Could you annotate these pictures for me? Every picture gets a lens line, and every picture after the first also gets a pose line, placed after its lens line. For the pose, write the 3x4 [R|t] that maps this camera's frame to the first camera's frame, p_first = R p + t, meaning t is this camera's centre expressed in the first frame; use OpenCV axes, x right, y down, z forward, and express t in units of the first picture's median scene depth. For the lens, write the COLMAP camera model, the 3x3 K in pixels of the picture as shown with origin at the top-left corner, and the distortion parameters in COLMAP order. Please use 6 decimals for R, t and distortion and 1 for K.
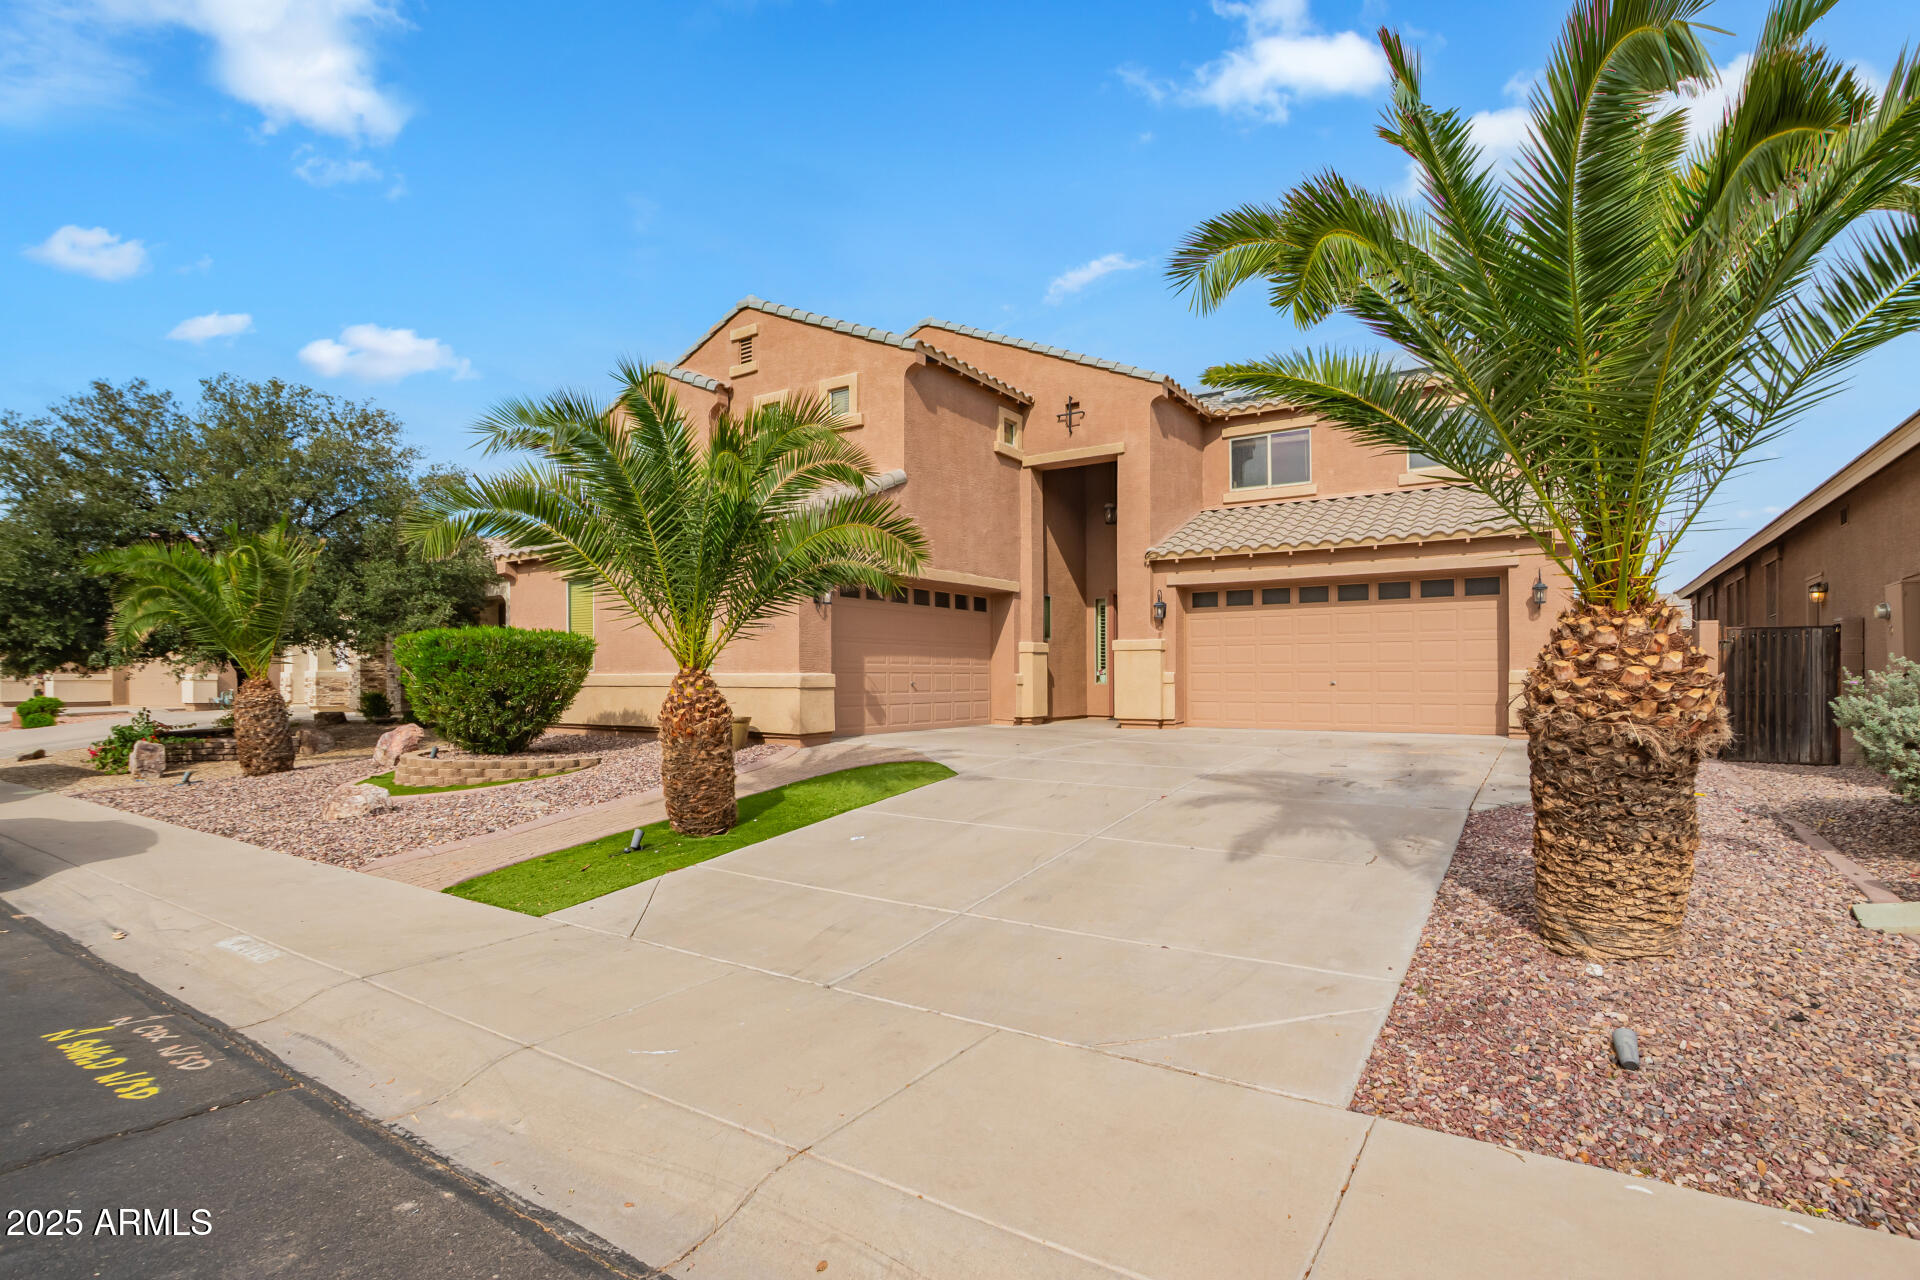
lens RADIAL K [[890.4, 0, 965.8], [0, 890.4, 668.3], [0, 0, 1]] dist [-0.002613, -0.000124]
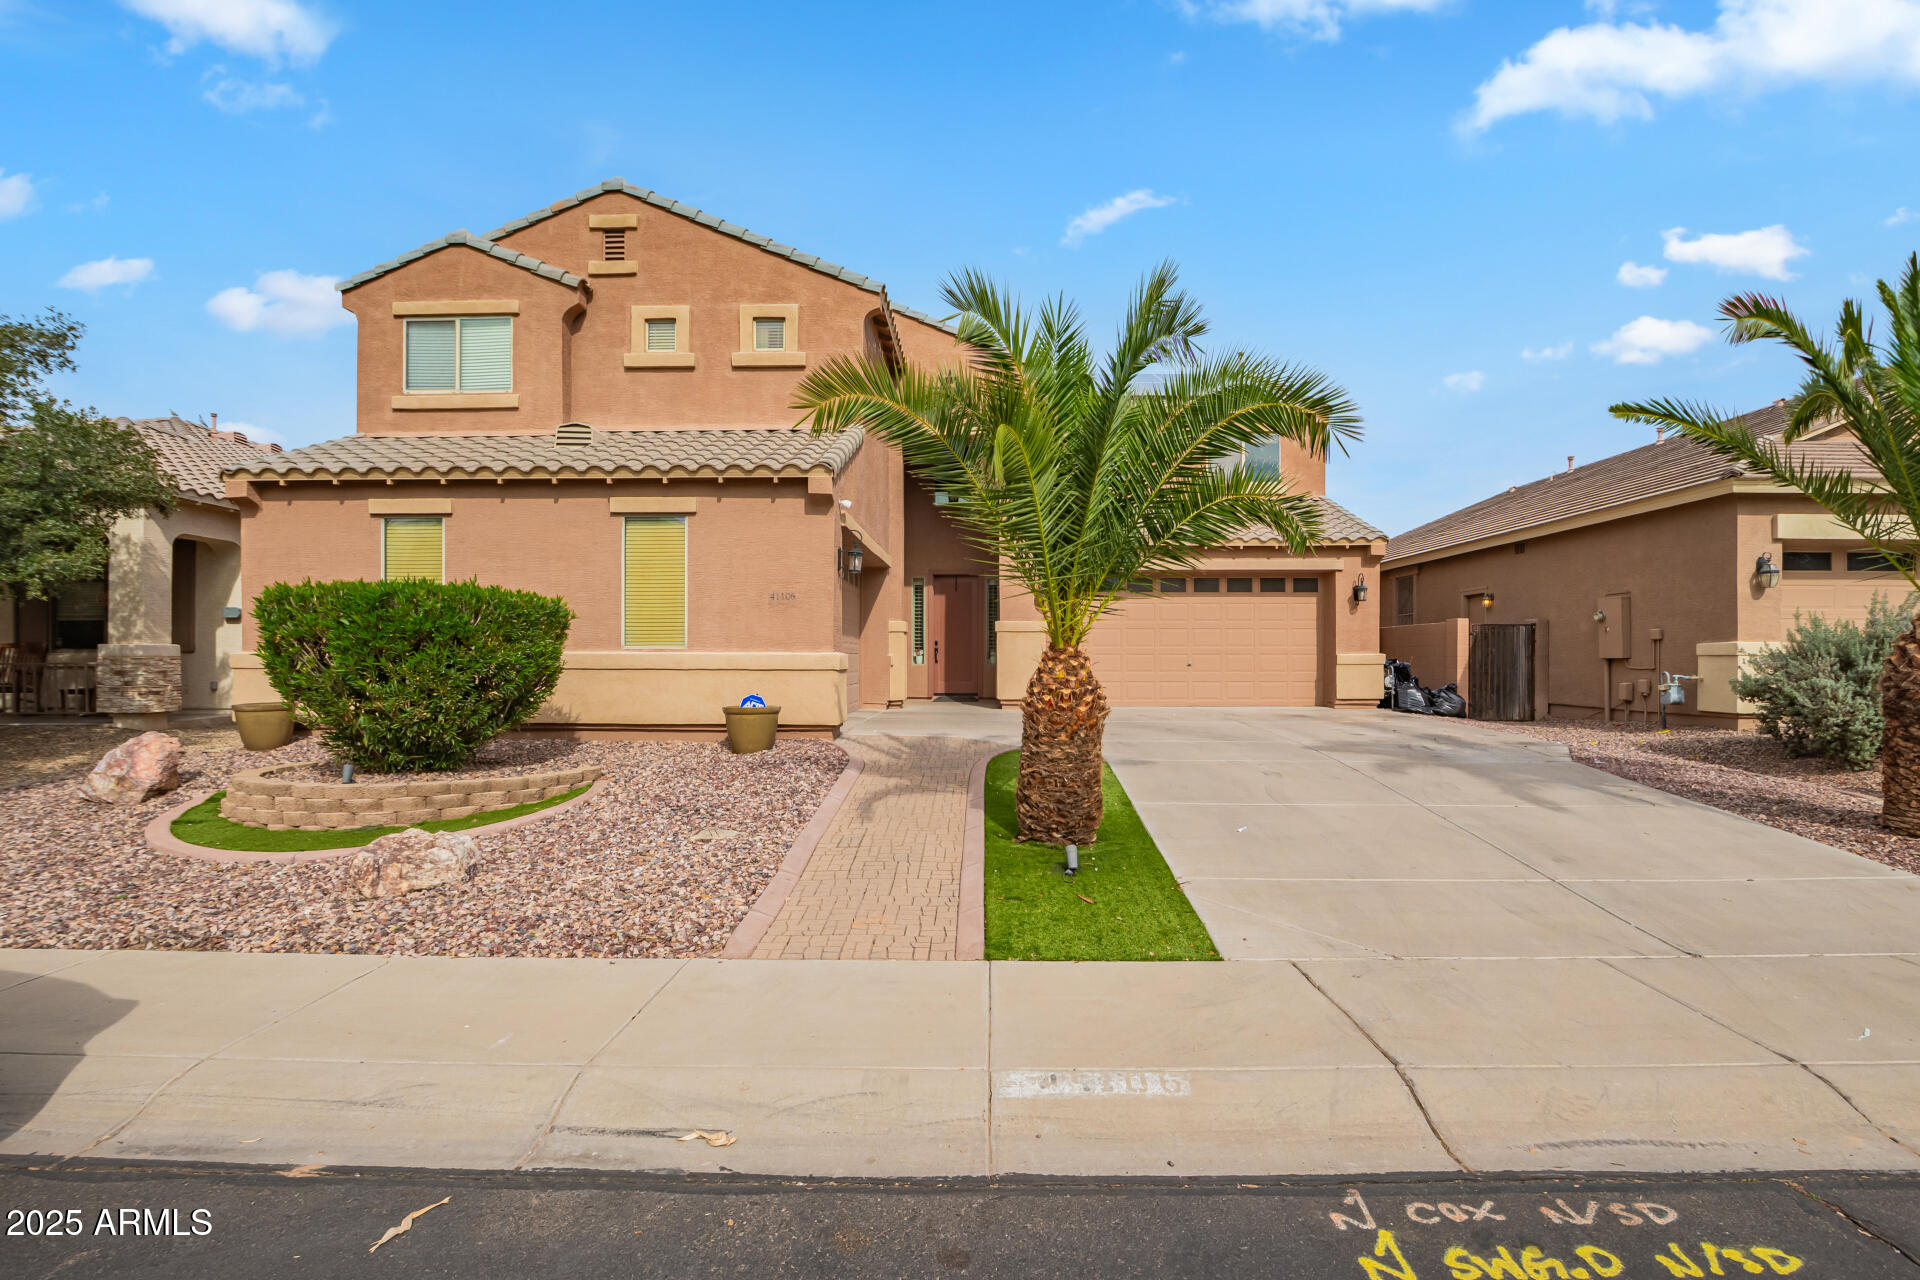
lens RADIAL K [[887.1, 0, 961.3], [0, 887.1, 651.1], [0, 0, 1]] dist [-0.021812, -0.000823]
pose [[0.845639, 0.005197, 0.533730, -0.527636], [-0.005514, 0.999984, -0.001000, 0.004553], [-0.533727, -0.002097, 0.845654, 0.226223]]
